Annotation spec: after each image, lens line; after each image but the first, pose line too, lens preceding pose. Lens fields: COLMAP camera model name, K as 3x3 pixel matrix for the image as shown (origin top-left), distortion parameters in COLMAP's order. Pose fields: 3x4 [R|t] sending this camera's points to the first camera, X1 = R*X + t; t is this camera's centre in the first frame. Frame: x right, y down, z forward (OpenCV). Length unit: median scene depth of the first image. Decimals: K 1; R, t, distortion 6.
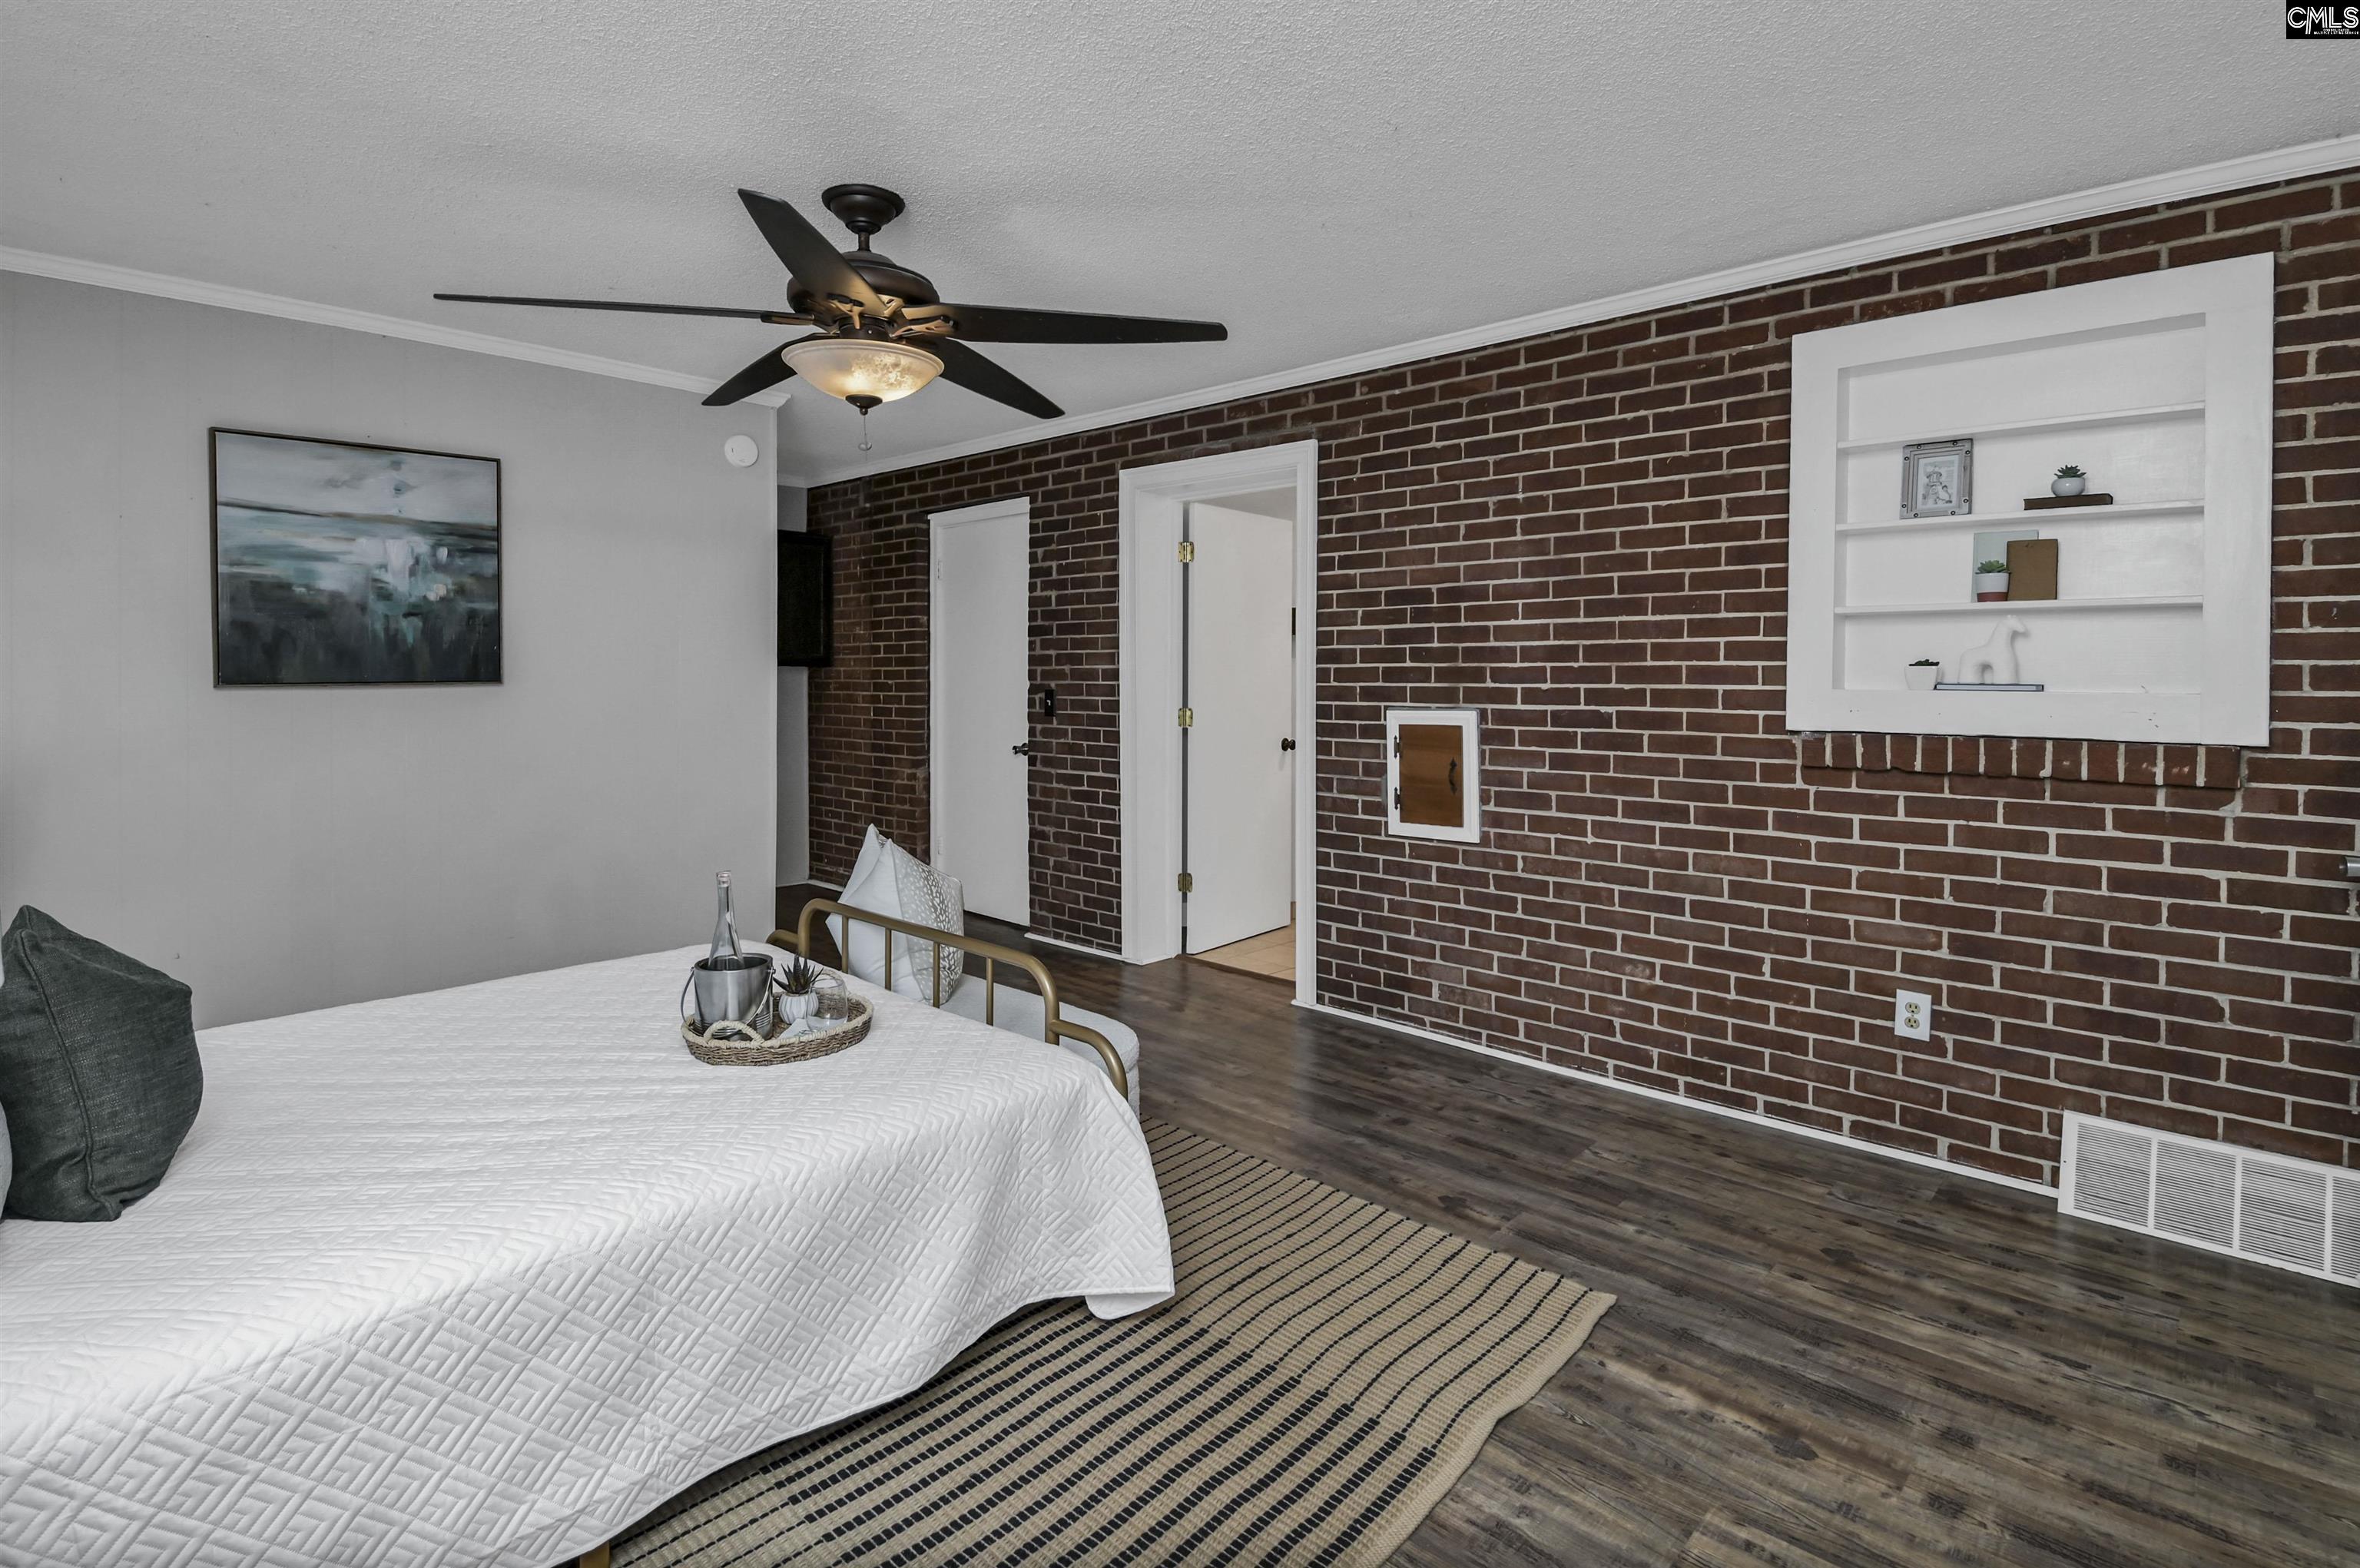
lens RADIAL K [[1122.4, 0, 1176.8], [0, 1122.4, 686.1], [0, 0, 1]] dist [0.001381, -0.006818]
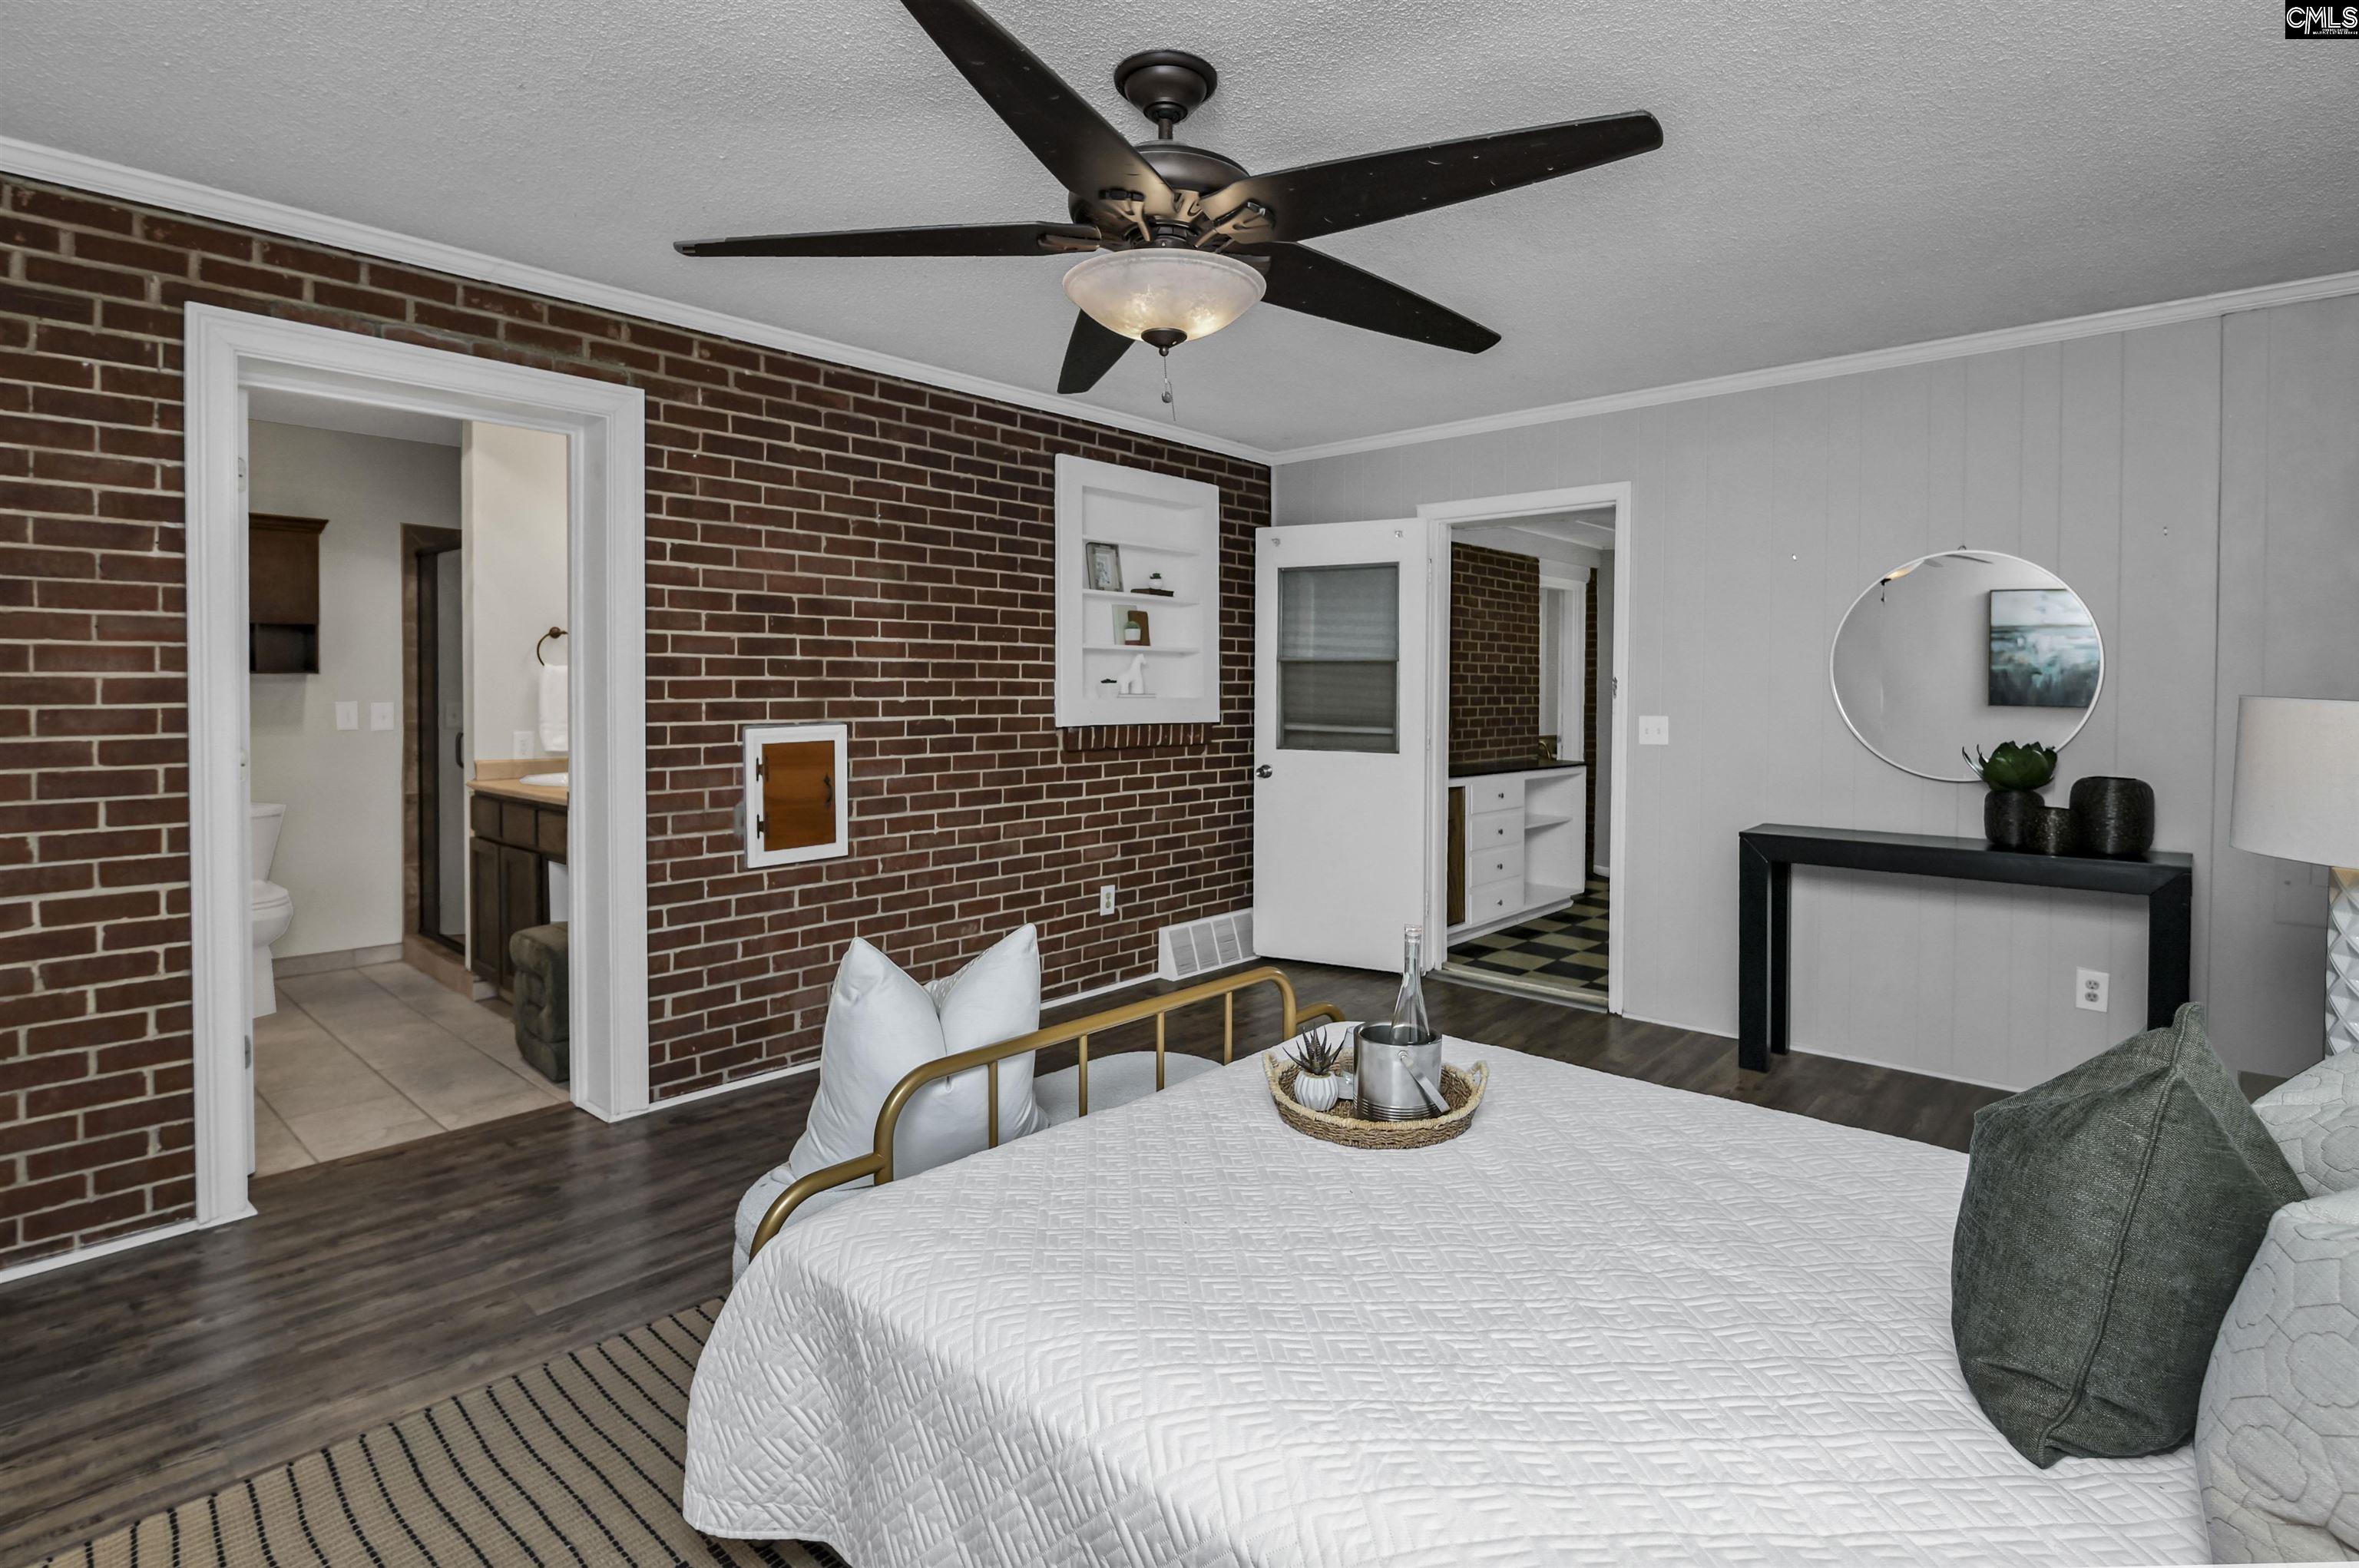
lens RADIAL K [[1151.6, 0, 1177.9], [0, 1151.6, 694.5], [0, 0, 1]] dist [0.003119, -0.007783]
pose [[-0.004769, -0.011686, 0.999920, -0.784242], [0.005588, 0.999916, 0.011713, -0.015748], [-0.999973, 0.005644, -0.004703, 0.717423]]
